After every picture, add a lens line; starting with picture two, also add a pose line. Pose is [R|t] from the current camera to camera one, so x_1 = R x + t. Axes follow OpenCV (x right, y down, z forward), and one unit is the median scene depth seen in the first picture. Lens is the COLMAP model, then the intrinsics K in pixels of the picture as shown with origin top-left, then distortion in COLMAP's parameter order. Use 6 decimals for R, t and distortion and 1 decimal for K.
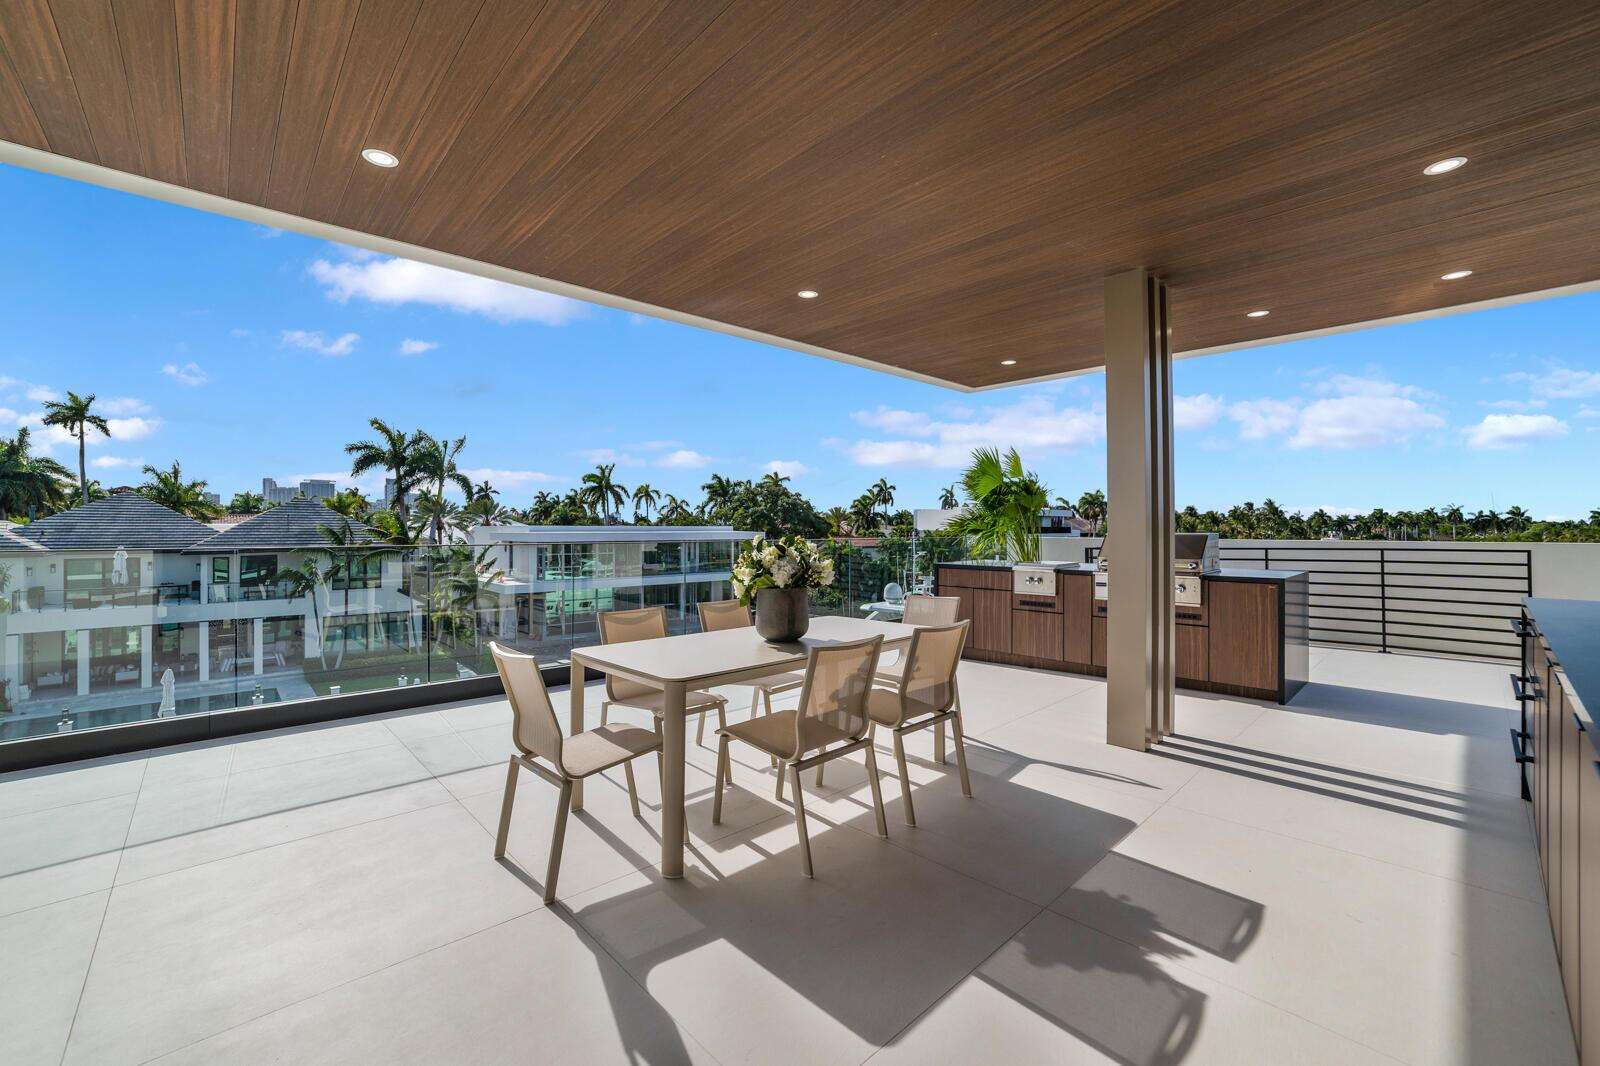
lens RADIAL K [[643.4, 0, 800.3], [0, 643.4, 534.3], [0, 0, 1]] dist [-0.043994, 0.001923]
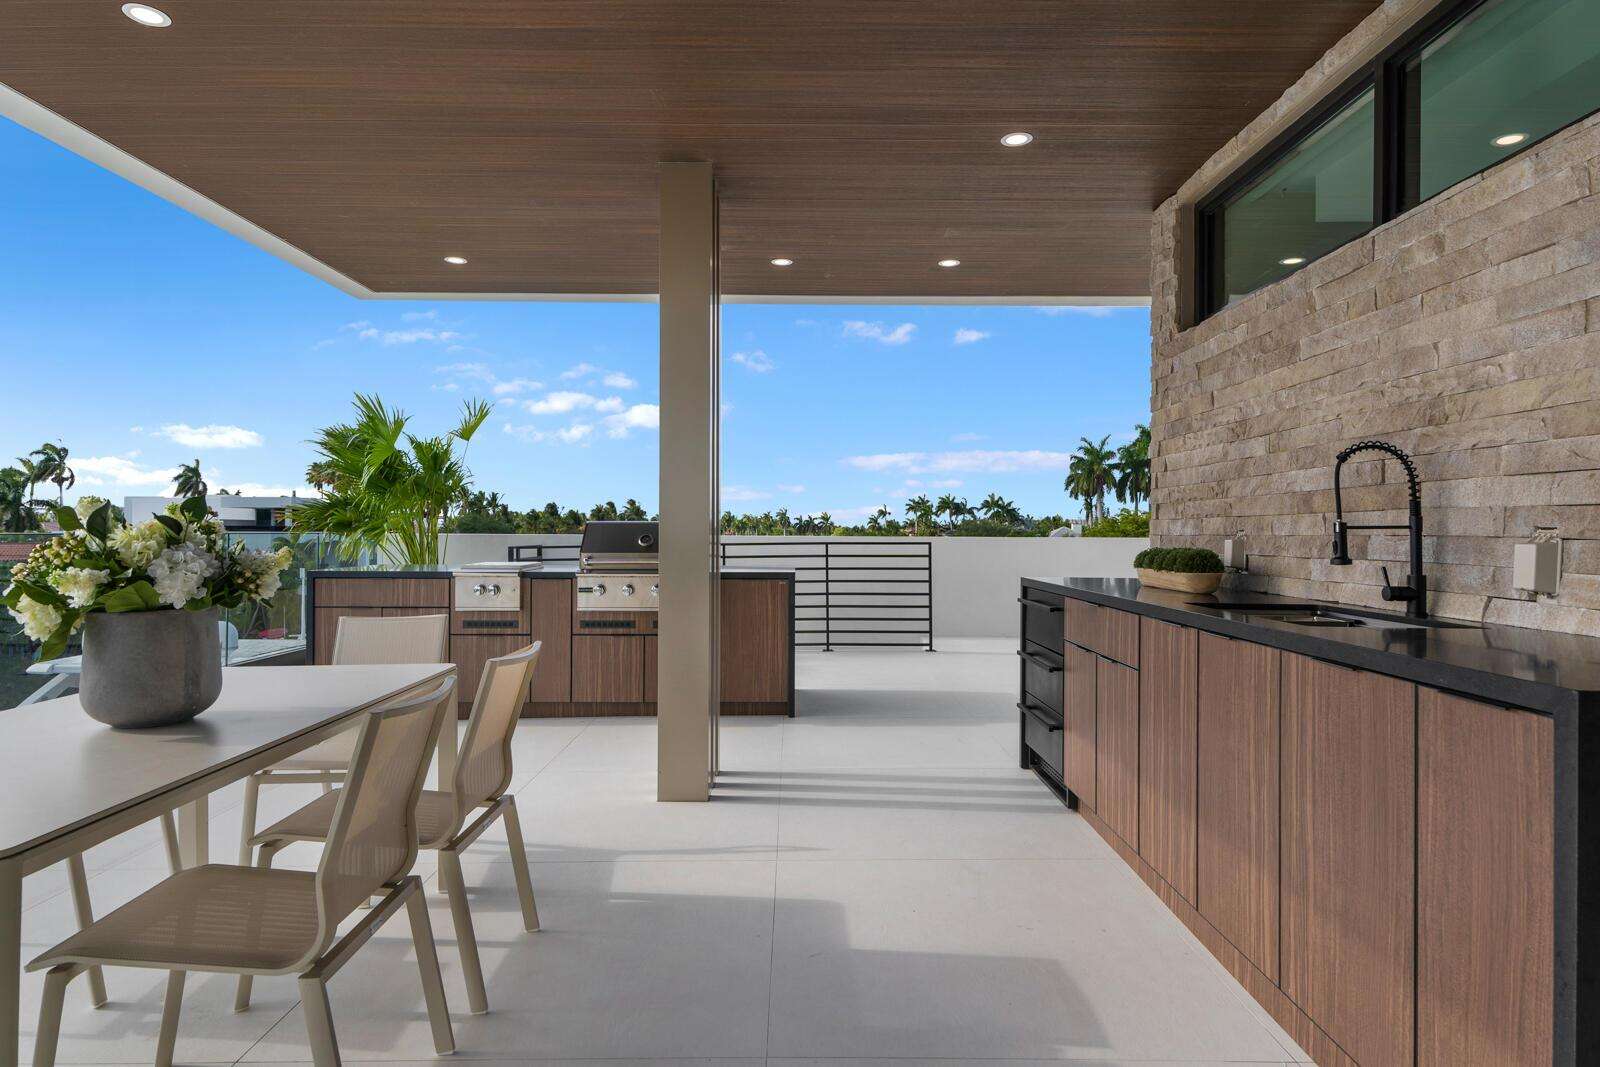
lens RADIAL K [[874.9, 0, 791.2], [0, 874.9, 534.5], [0, 0, 1]] dist [-0.007968, -0.001536]
pose [[0.676557, 0.002070, 0.736387, -0.093334], [0.001605, 0.999990, -0.004285, 0.016547], [-0.736388, 0.004081, 0.676547, 0.127641]]
